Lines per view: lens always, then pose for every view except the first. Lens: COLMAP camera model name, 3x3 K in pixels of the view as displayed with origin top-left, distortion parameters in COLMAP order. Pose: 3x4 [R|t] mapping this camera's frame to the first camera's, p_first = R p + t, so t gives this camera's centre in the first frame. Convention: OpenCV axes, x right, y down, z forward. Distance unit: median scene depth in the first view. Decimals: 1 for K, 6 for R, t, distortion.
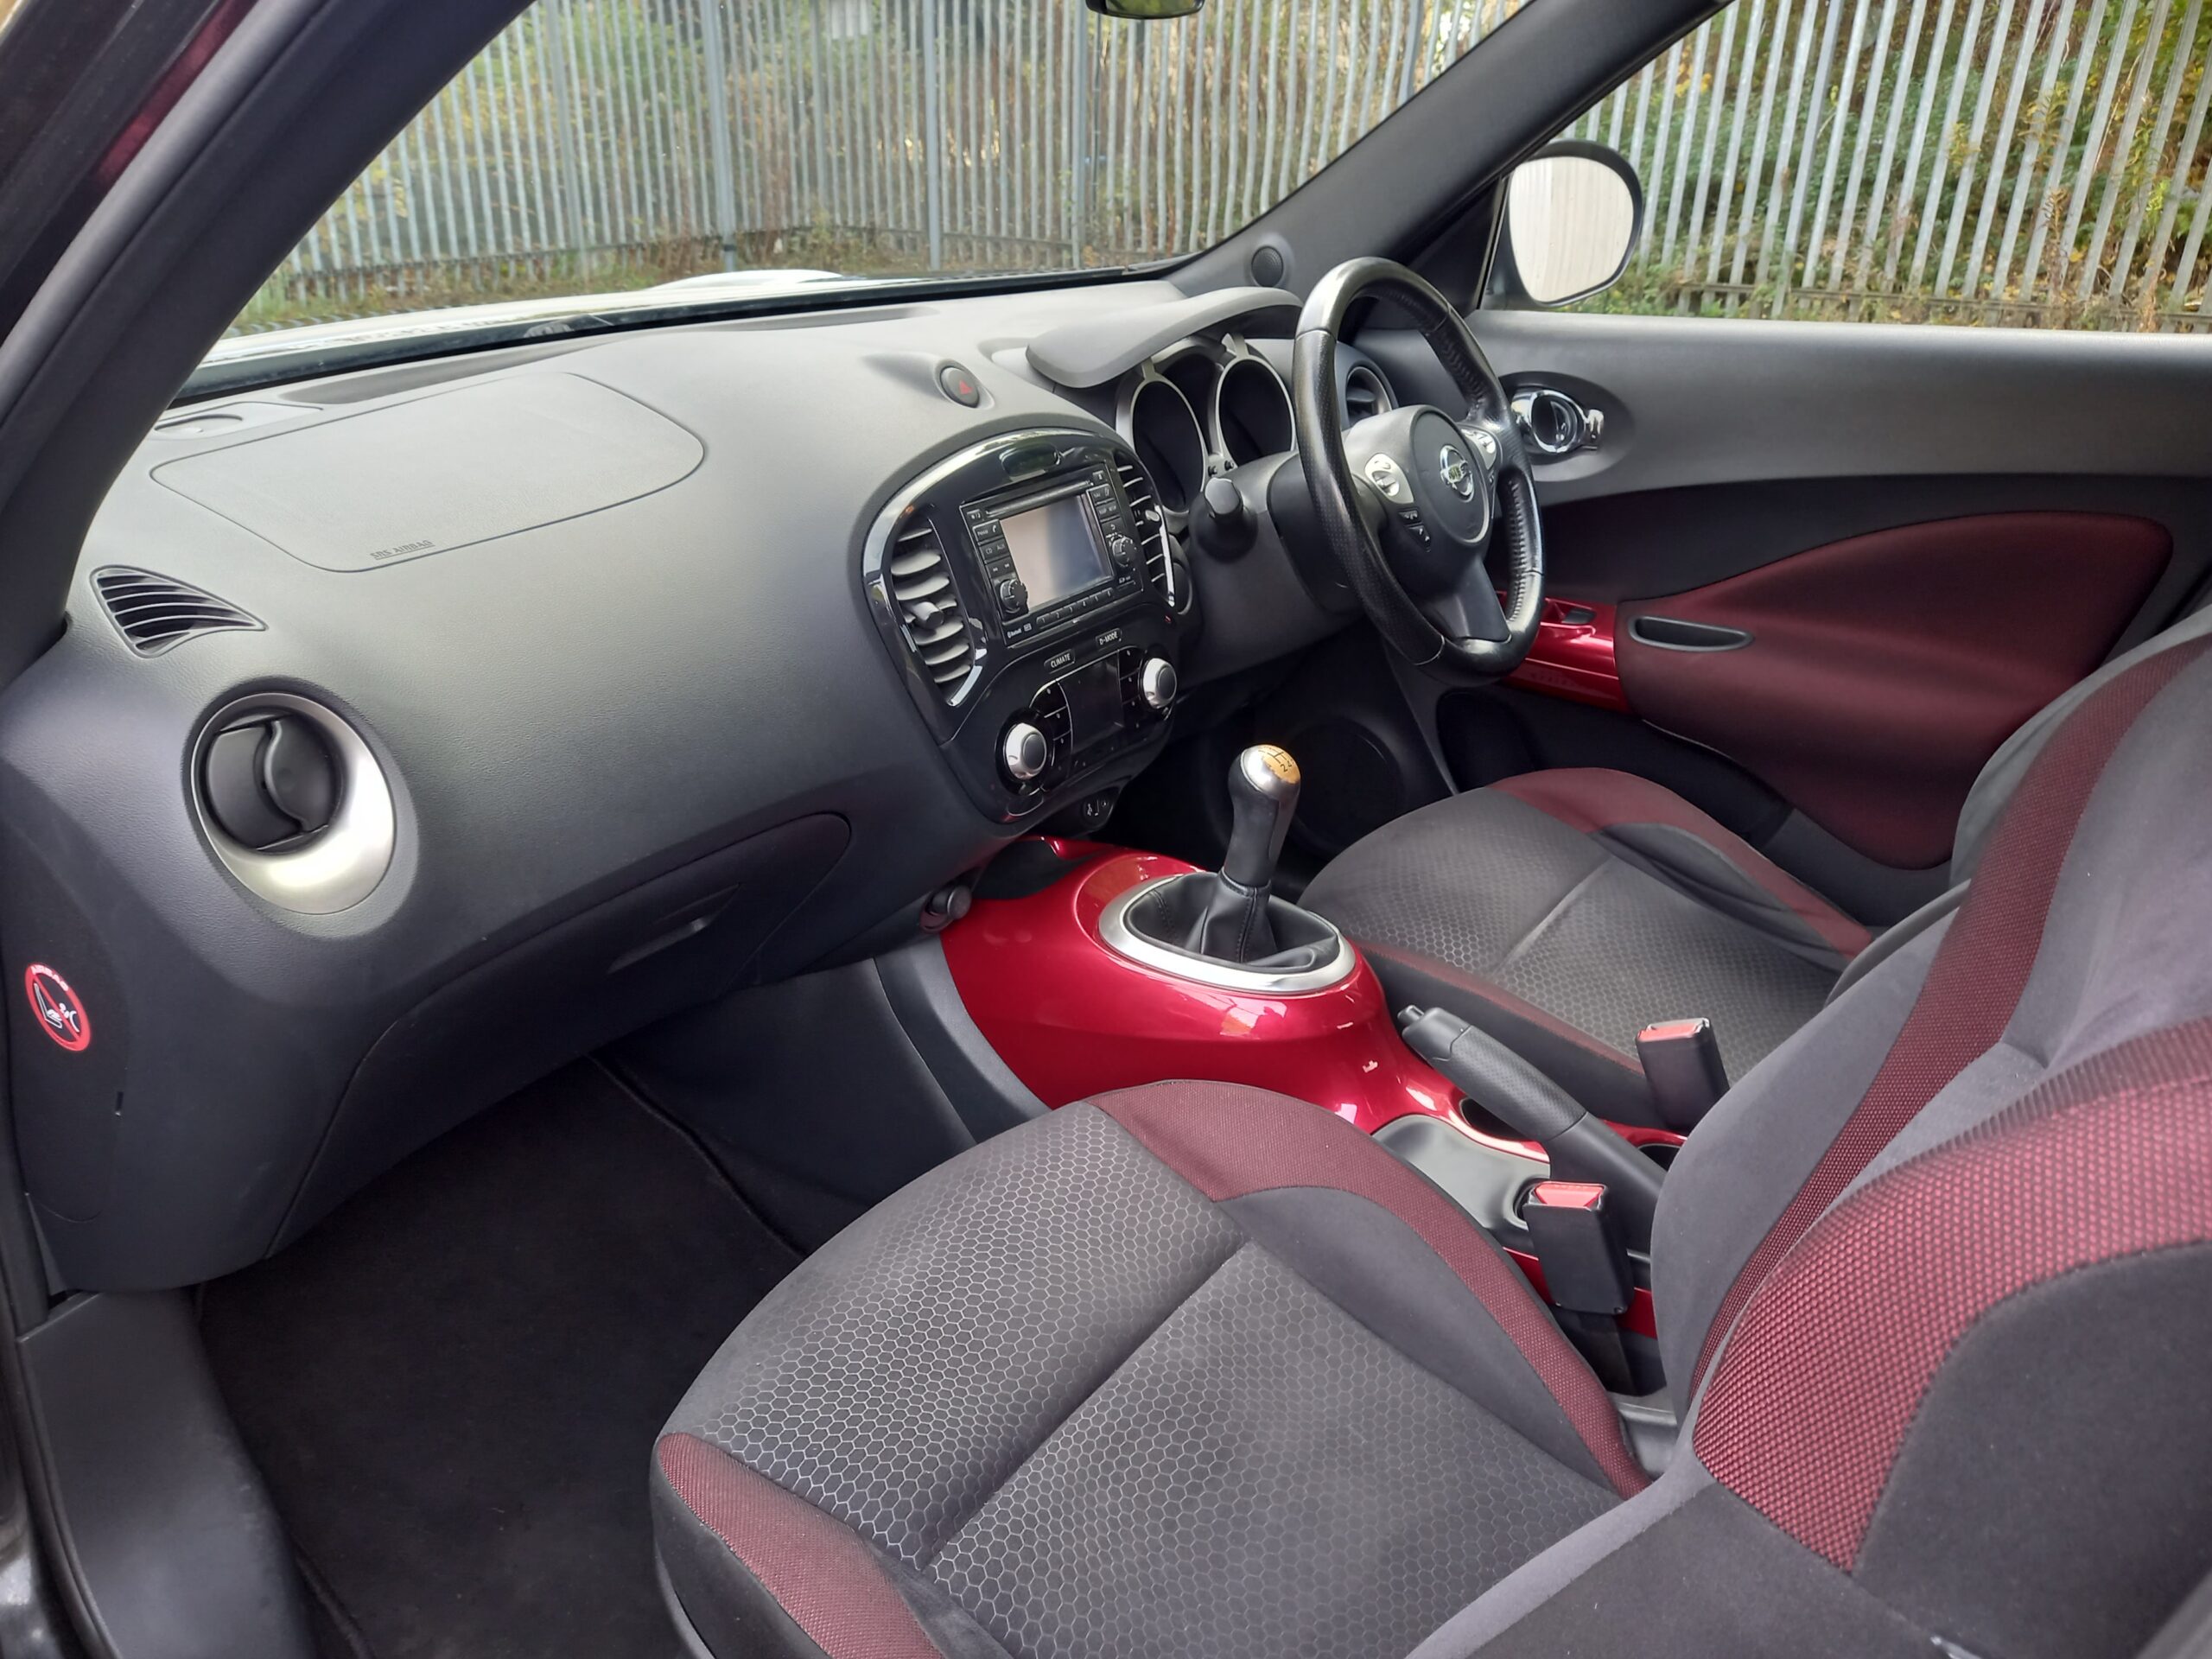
lens RADIAL K [[1620.1, 0, 1100.3], [0, 1620.1, 837.1], [0, 0, 1]] dist [0.056594, -0.048695]
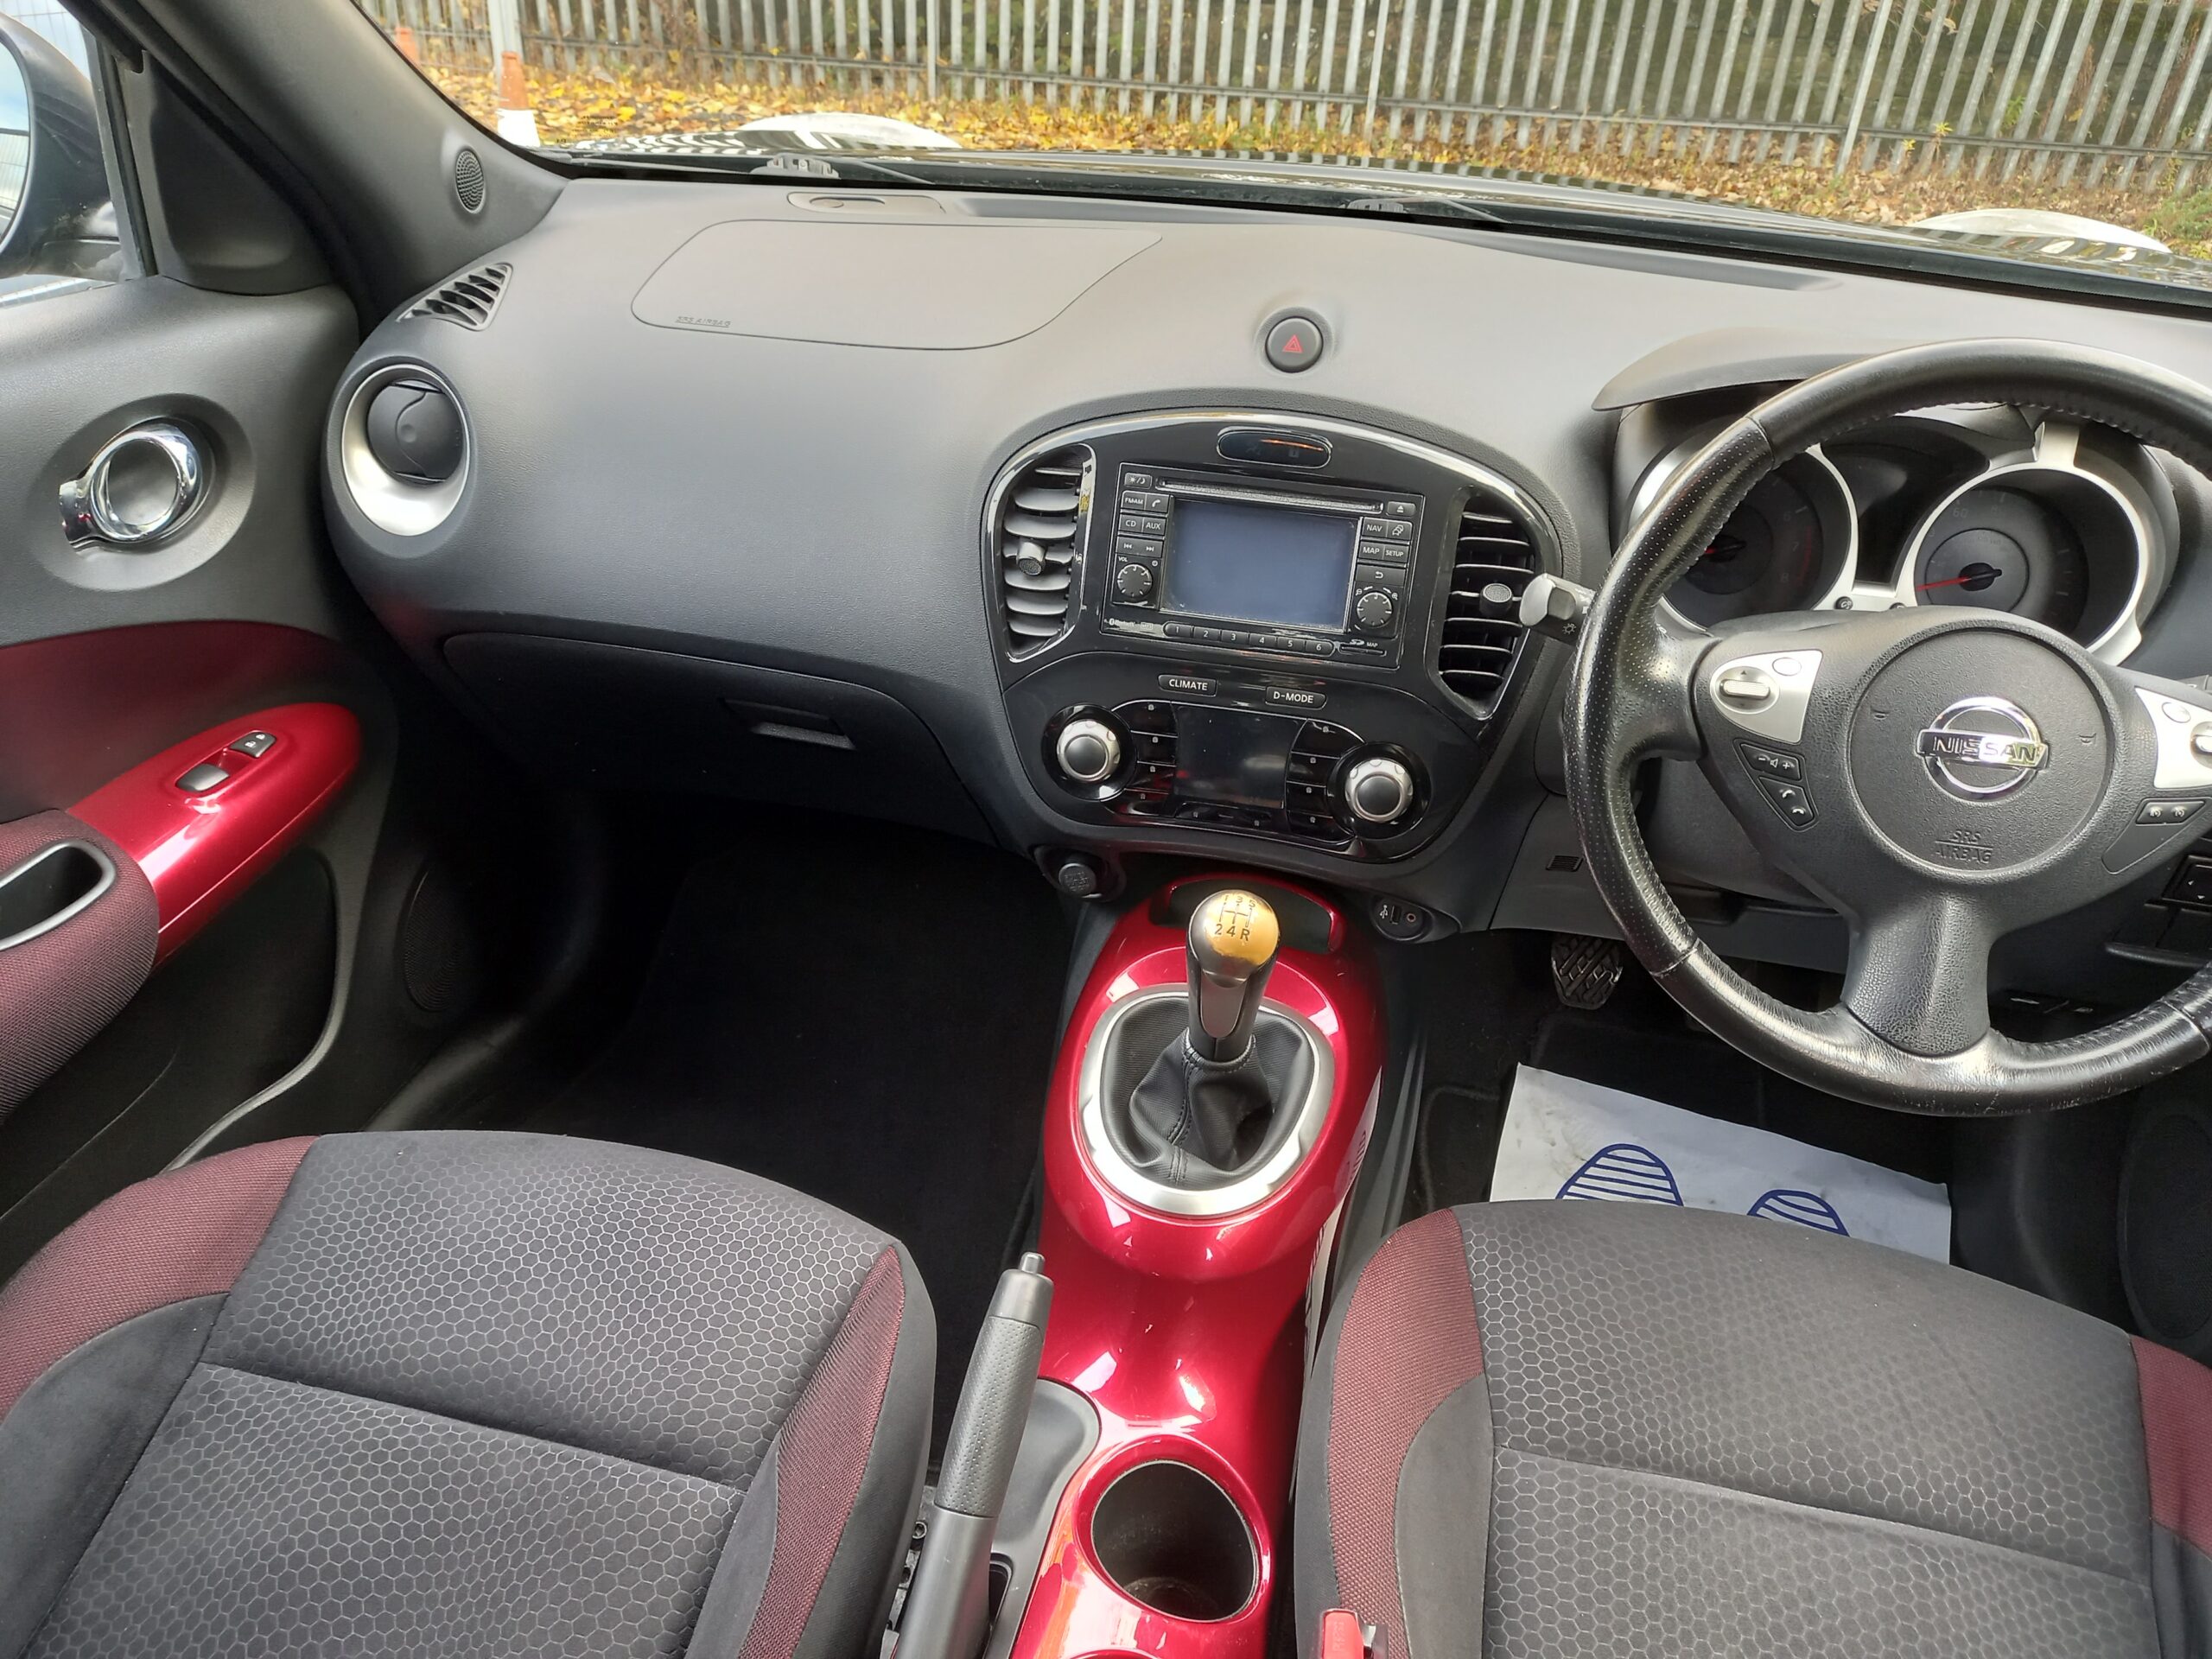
lens RADIAL K [[1620.1, 0, 1106.6], [0, 1620.1, 837.0], [0, 0, 1]] dist [0.056594, -0.048695]
pose [[0.381427, 0.493697, -0.781522, 0.603702], [-0.424092, 0.844673, 0.326609, -0.276009], [0.821377, 0.206860, 0.531554, 0.500571]]
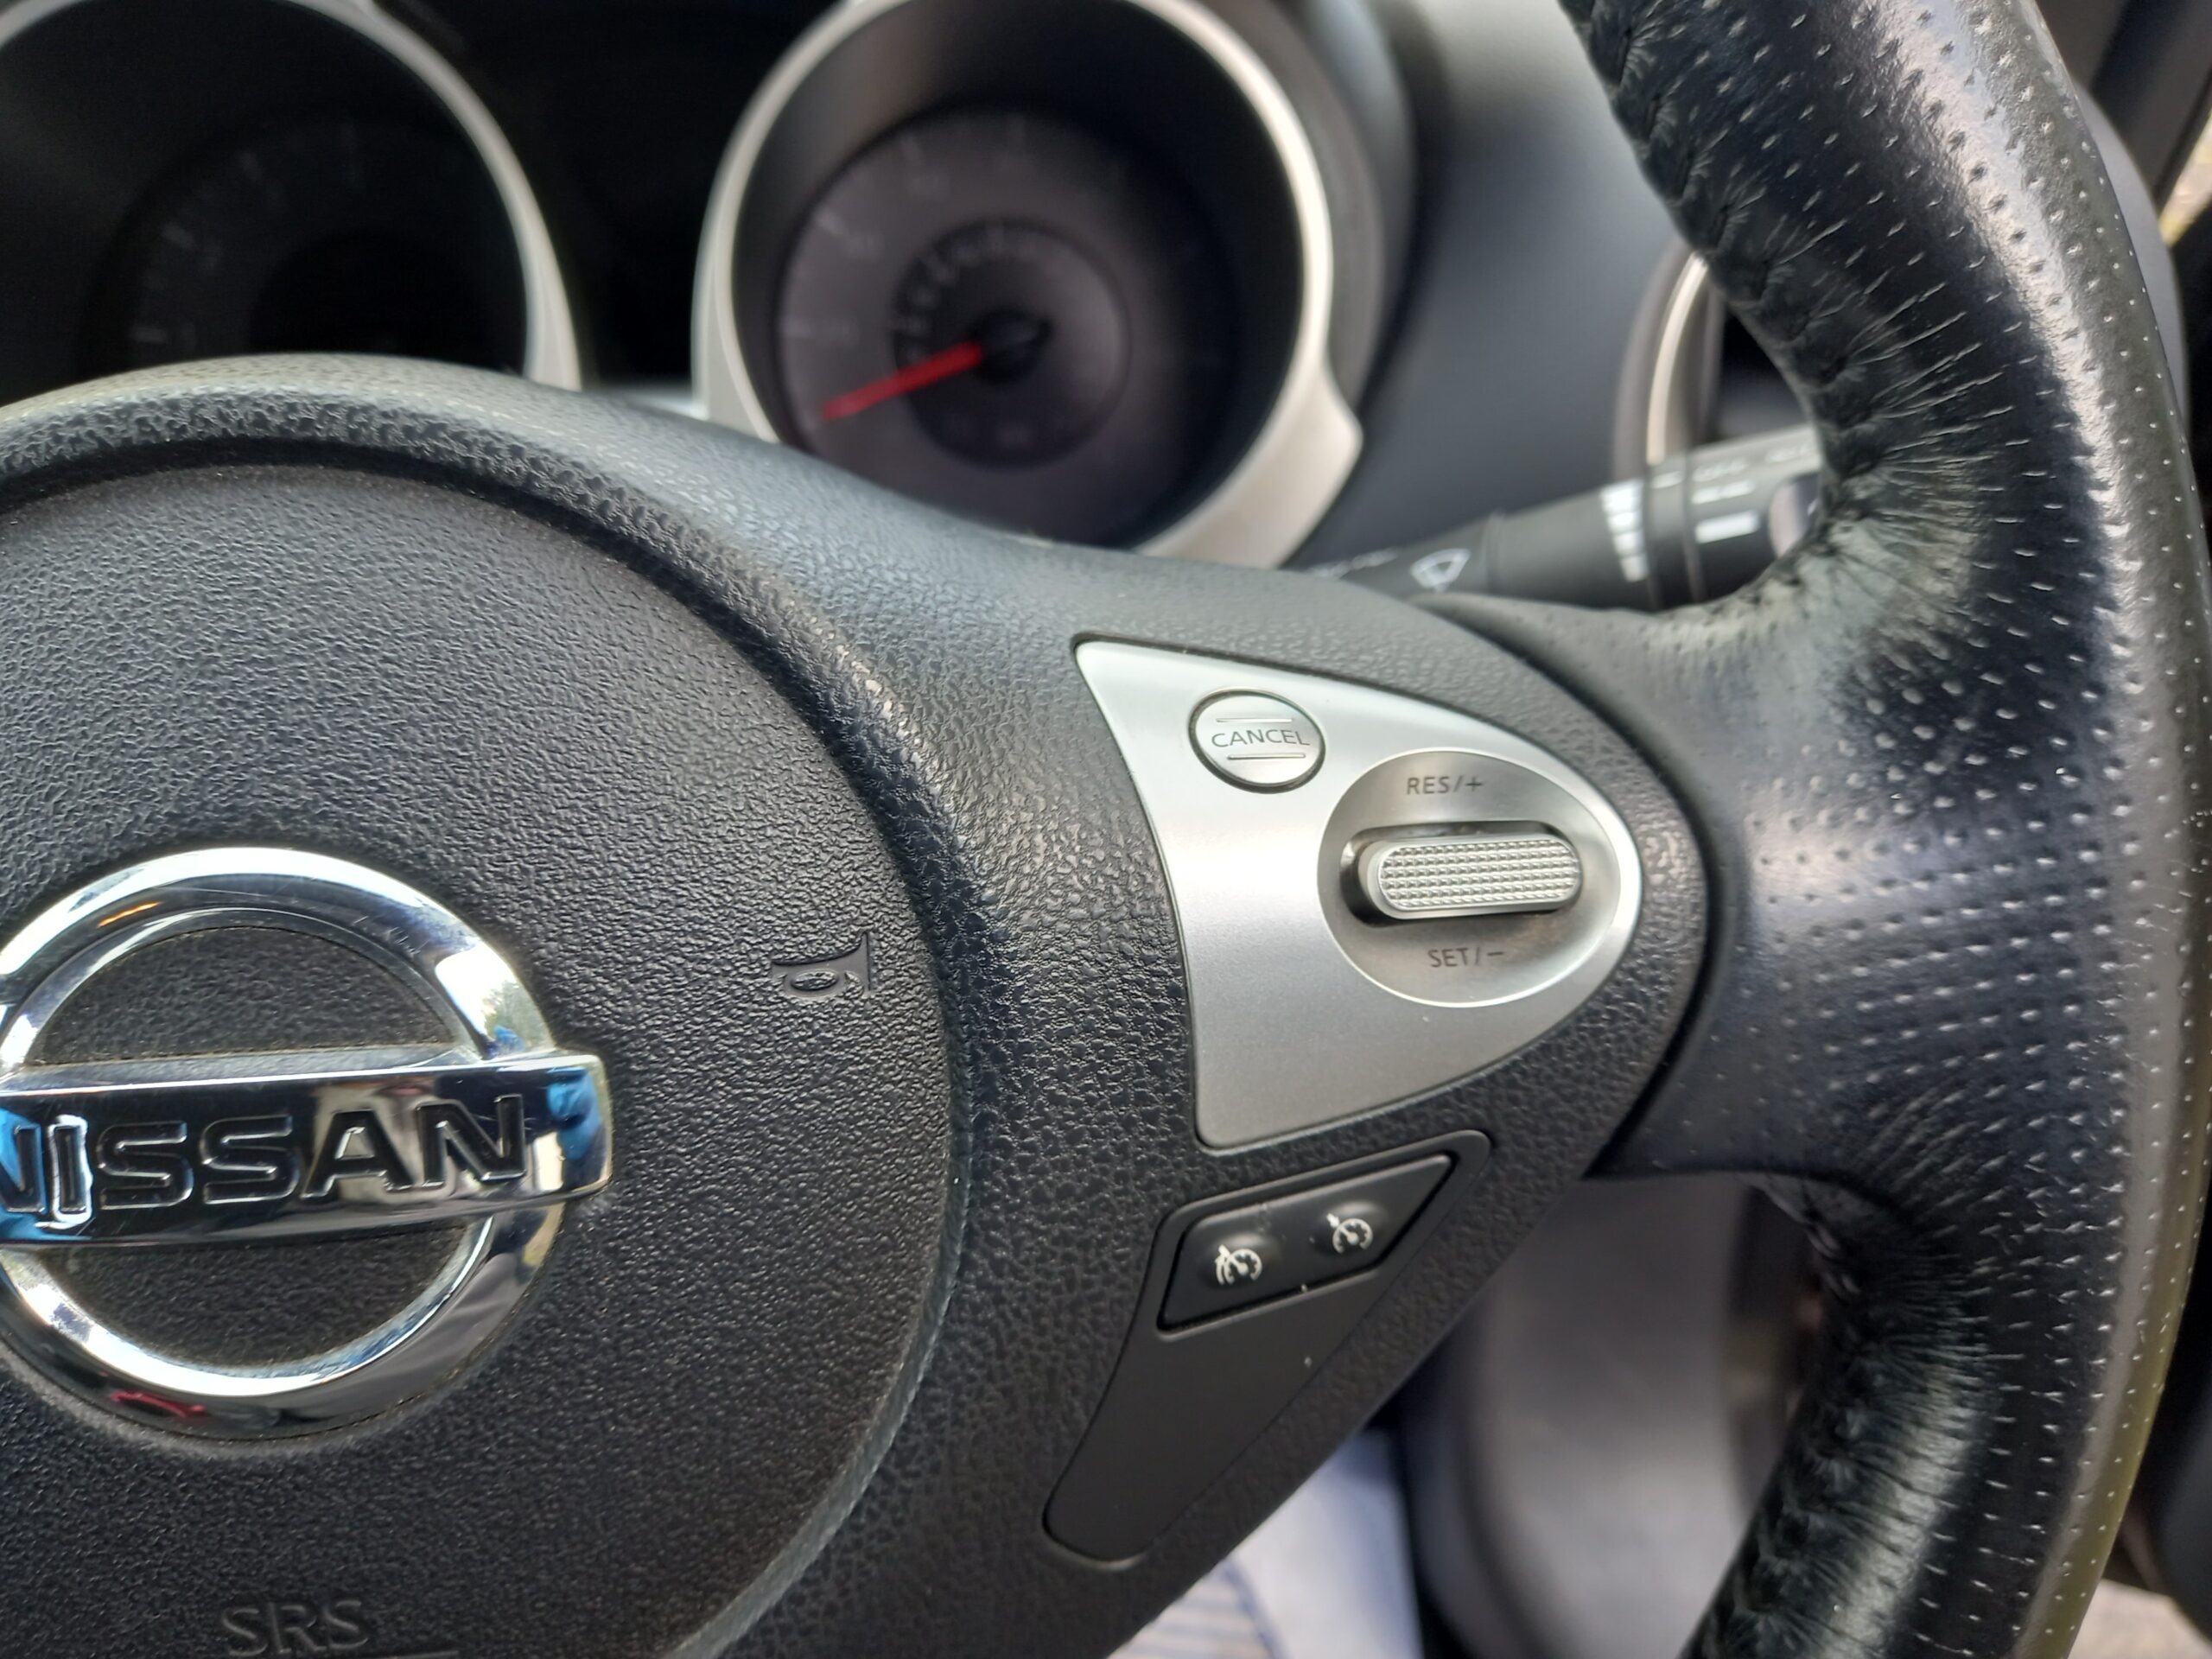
lens RADIAL K [[1620.1, 0, 1091.7], [0, 1620.1, 817.2], [0, 0, 1]] dist [0.056594, -0.048695]
pose [[0.625983, 0.418009, -0.658342, 0.331842], [-0.325691, 0.907190, 0.266330, -0.307529], [0.708570, 0.047698, 0.704027, 1.044327]]
